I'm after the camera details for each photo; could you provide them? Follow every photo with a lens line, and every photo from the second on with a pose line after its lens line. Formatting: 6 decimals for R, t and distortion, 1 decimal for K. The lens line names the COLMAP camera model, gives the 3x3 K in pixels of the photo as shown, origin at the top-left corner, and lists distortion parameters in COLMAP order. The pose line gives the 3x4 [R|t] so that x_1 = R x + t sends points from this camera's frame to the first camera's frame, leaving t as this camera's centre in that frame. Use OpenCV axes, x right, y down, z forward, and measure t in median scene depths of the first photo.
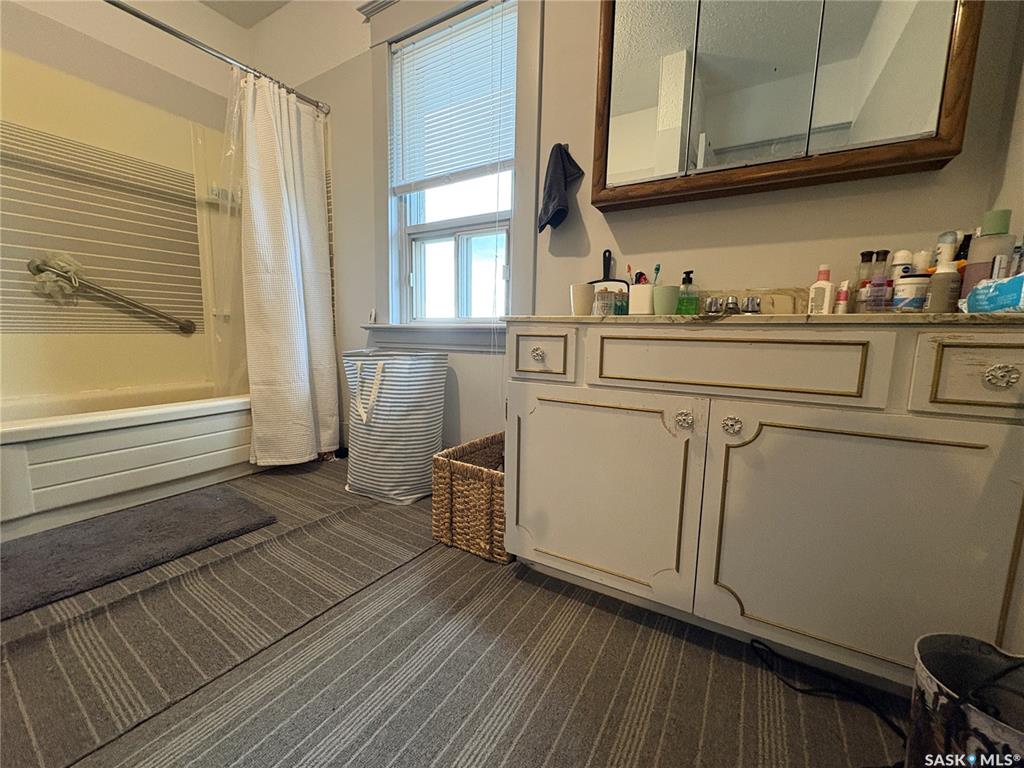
lens RADIAL K [[406.4, 0, 507.7], [0, 406.4, 381.7], [0, 0, 1]] dist [-0.001011, -0.000415]
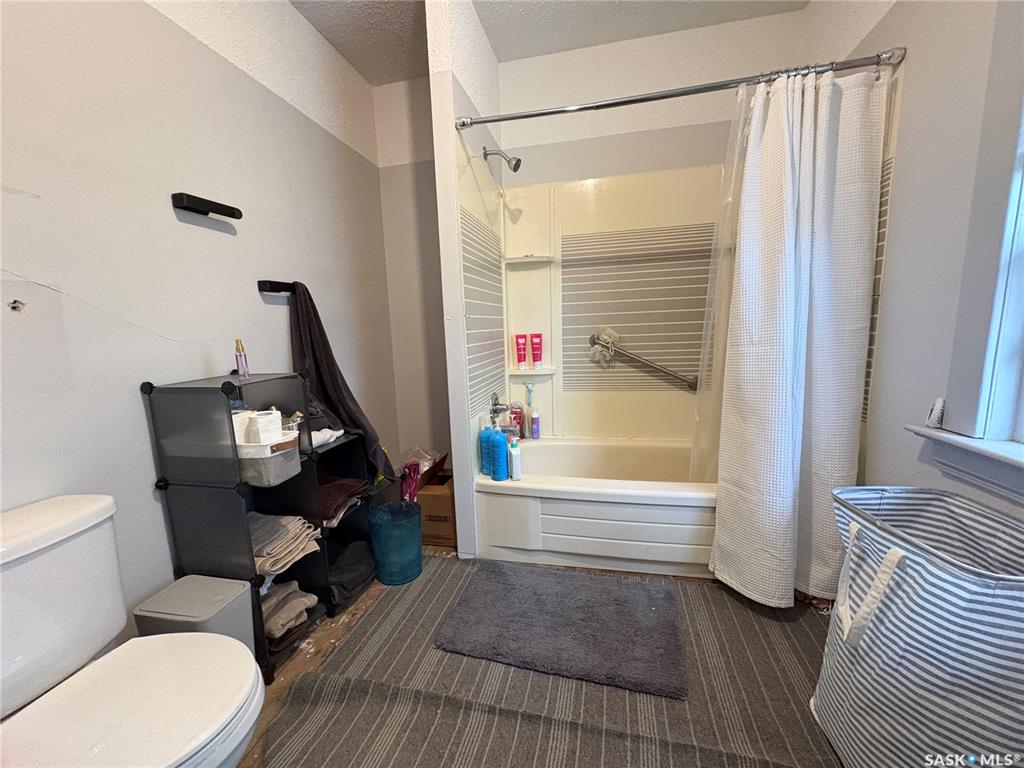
lens RADIAL K [[406.4, 0, 514.9], [0, 406.4, 386.9], [0, 0, 1]] dist [-0.001011, -0.000415]
pose [[0.326857, 0.105288, -0.939191, -0.016381], [-0.081646, 0.993205, 0.082929, -0.212839], [0.941540, 0.049575, 0.333233, 0.328099]]
